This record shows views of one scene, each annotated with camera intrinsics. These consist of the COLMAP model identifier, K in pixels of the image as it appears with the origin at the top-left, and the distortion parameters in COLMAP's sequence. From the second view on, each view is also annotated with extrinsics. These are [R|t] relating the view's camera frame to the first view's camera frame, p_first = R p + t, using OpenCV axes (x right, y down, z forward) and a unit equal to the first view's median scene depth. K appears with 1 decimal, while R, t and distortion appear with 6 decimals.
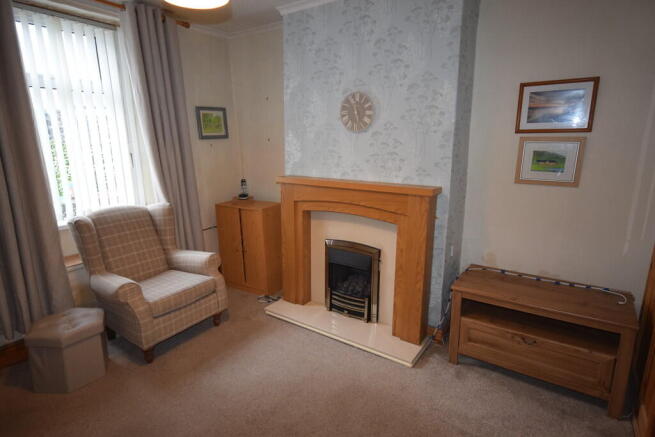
lens RADIAL K [[364.9, 0, 322.4], [0, 364.9, 220.7], [0, 0, 1]] dist [0.006573, 0.000850]
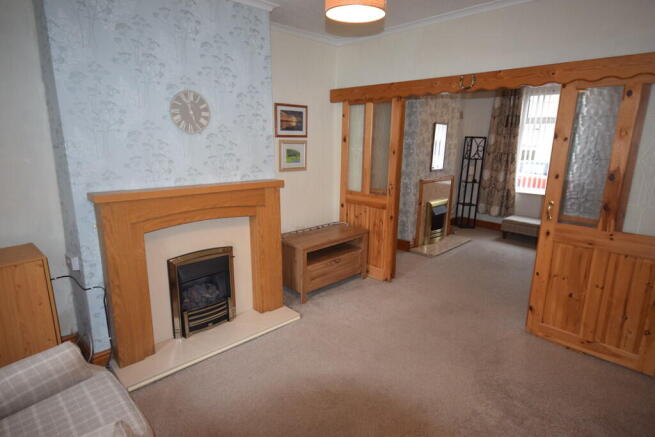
lens RADIAL K [[364.9, 0, 322.1], [0, 364.9, 218.7], [0, 0, 1]] dist [0.006573, 0.000850]
pose [[0.182043, -0.205686, 0.961537, -0.814993], [0.202738, 0.964717, 0.167983, -0.125028], [-0.962163, 0.164360, 0.217321, 0.526490]]
